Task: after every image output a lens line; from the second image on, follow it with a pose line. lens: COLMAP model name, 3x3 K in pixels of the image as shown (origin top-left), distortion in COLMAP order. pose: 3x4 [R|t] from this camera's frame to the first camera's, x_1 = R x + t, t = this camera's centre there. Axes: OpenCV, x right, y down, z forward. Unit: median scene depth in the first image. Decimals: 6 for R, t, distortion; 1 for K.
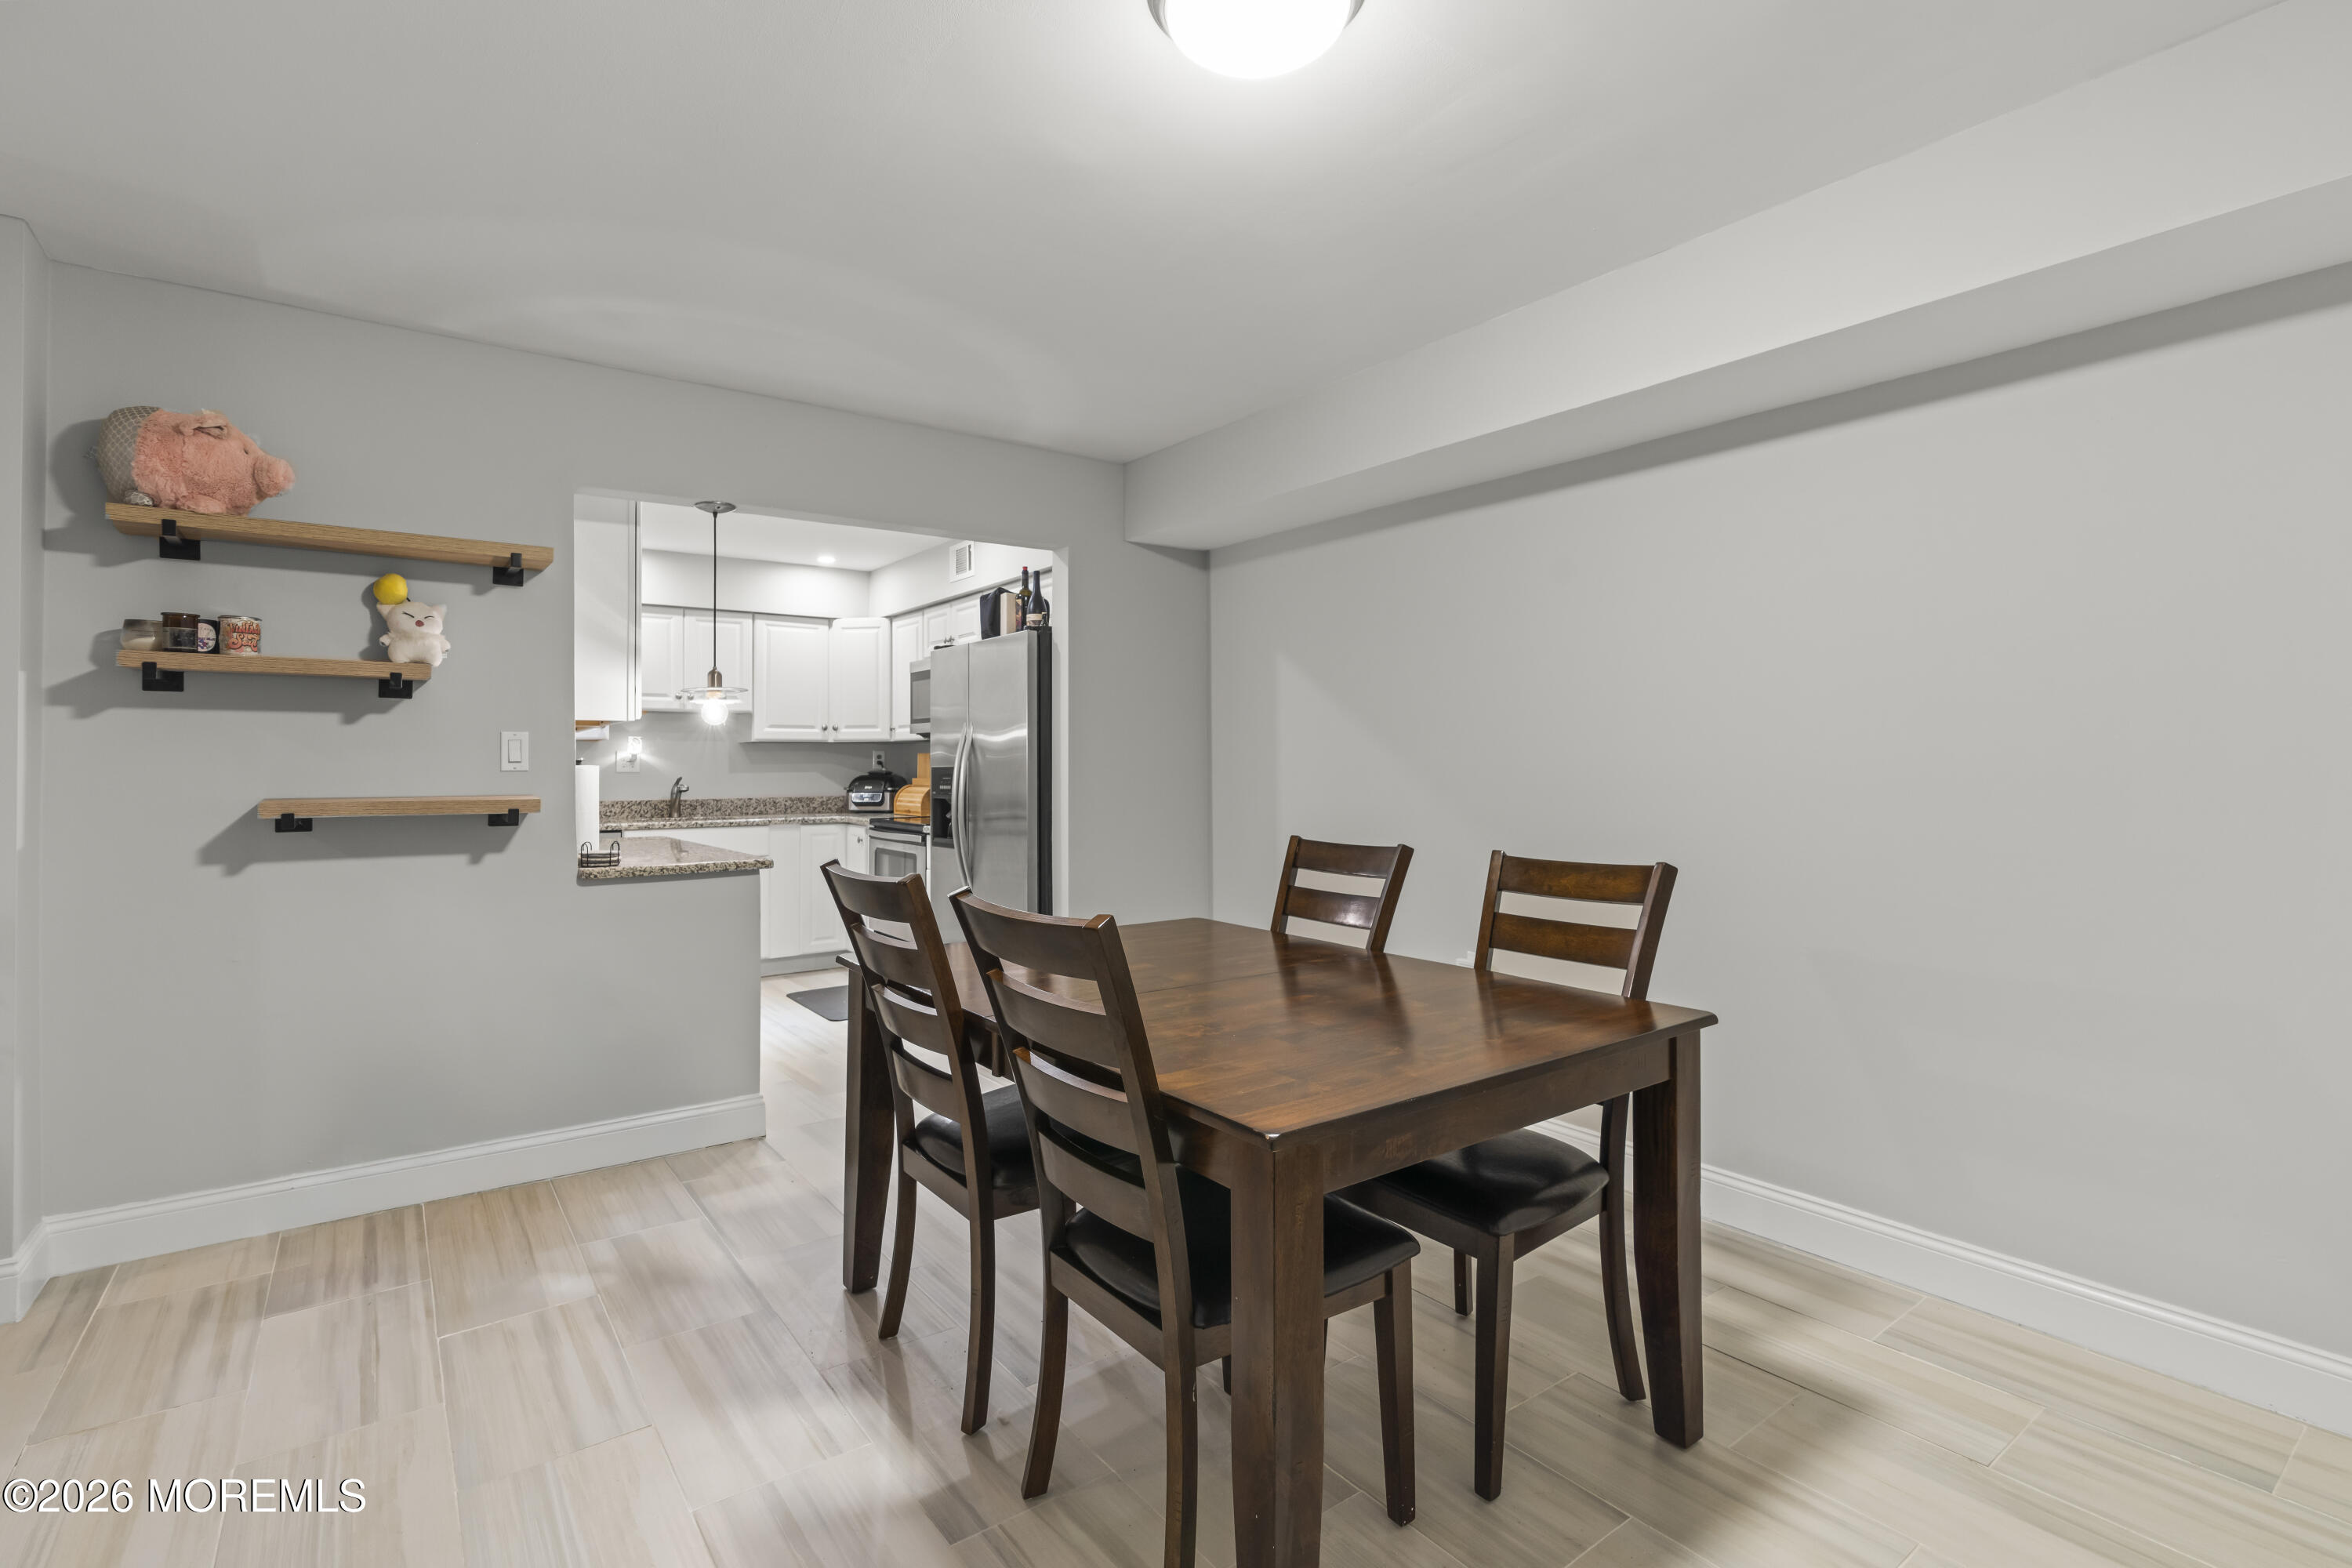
lens RADIAL K [[1079.9, 0, 1174.9], [0, 1079.9, 751.4], [0, 0, 1]] dist [-0.000504, -0.000018]
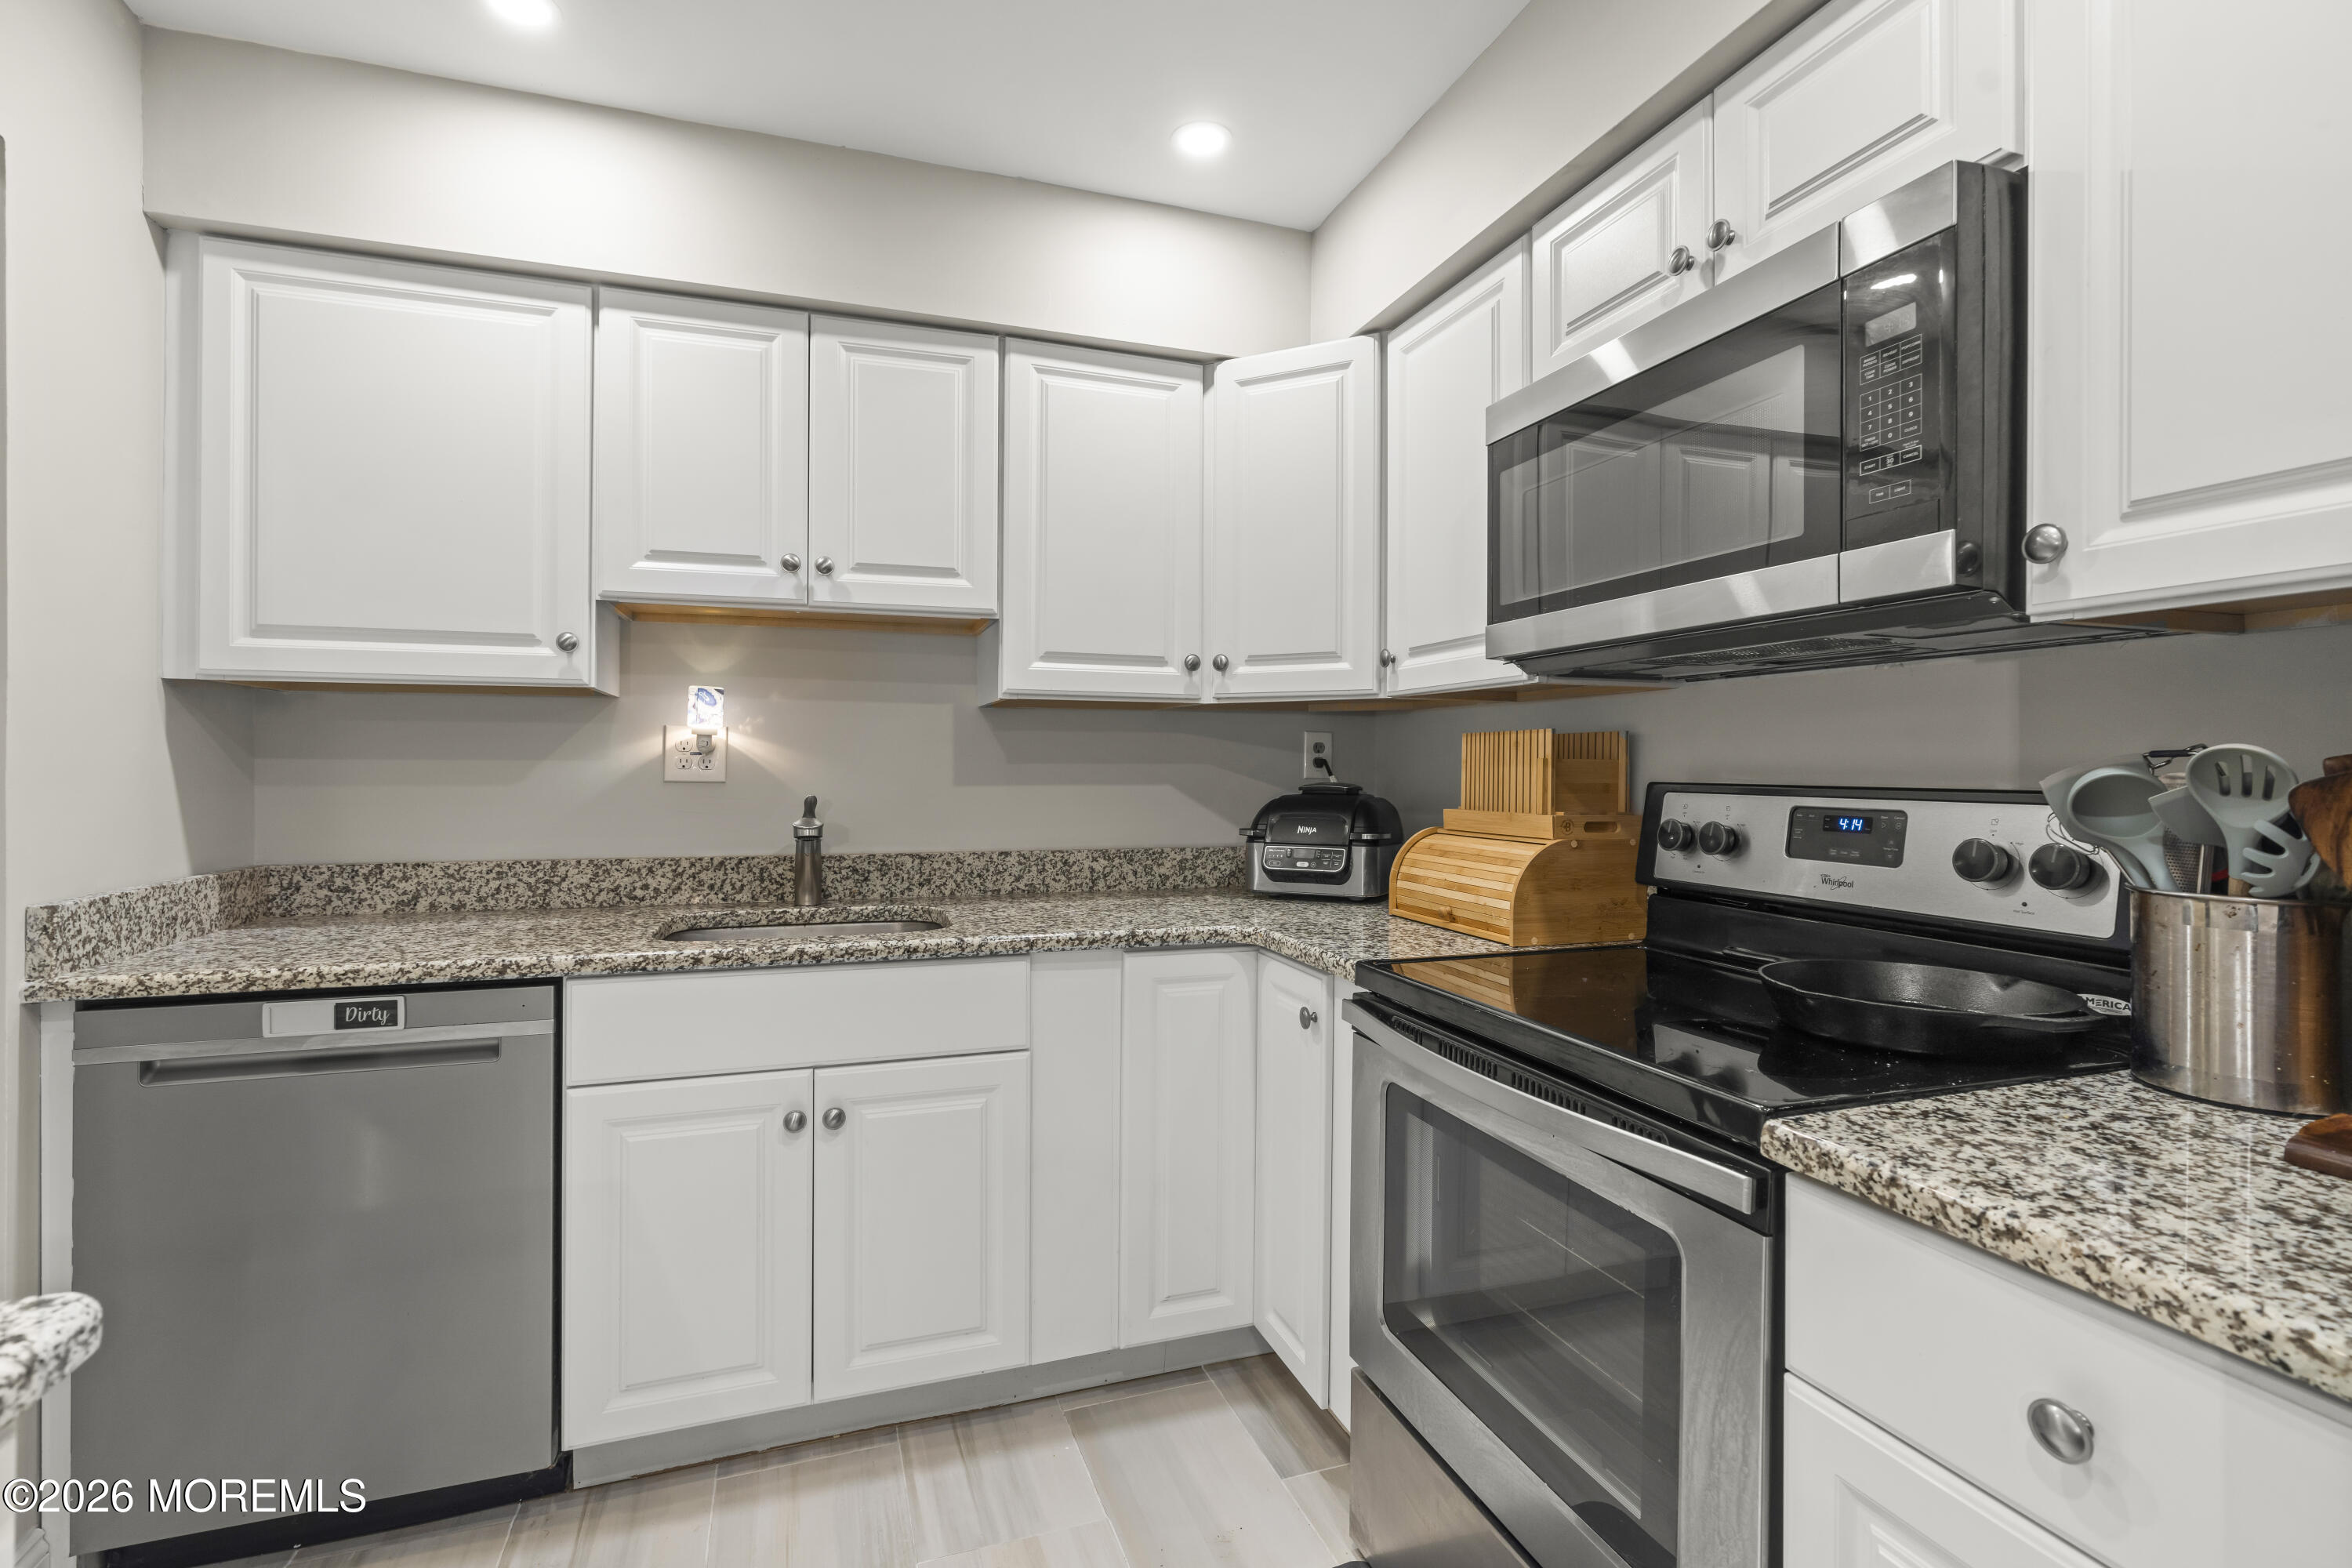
lens RADIAL K [[1079.9, 0, 1174.9], [0, 1079.9, 751.4], [0, 0, 1]] dist [-0.000504, -0.000018]
pose [[0.953139, 0.003845, -0.302507, -0.223237], [-0.005384, 0.999976, -0.004254, 0.009093], [0.302484, 0.005683, 0.953138, 0.663192]]
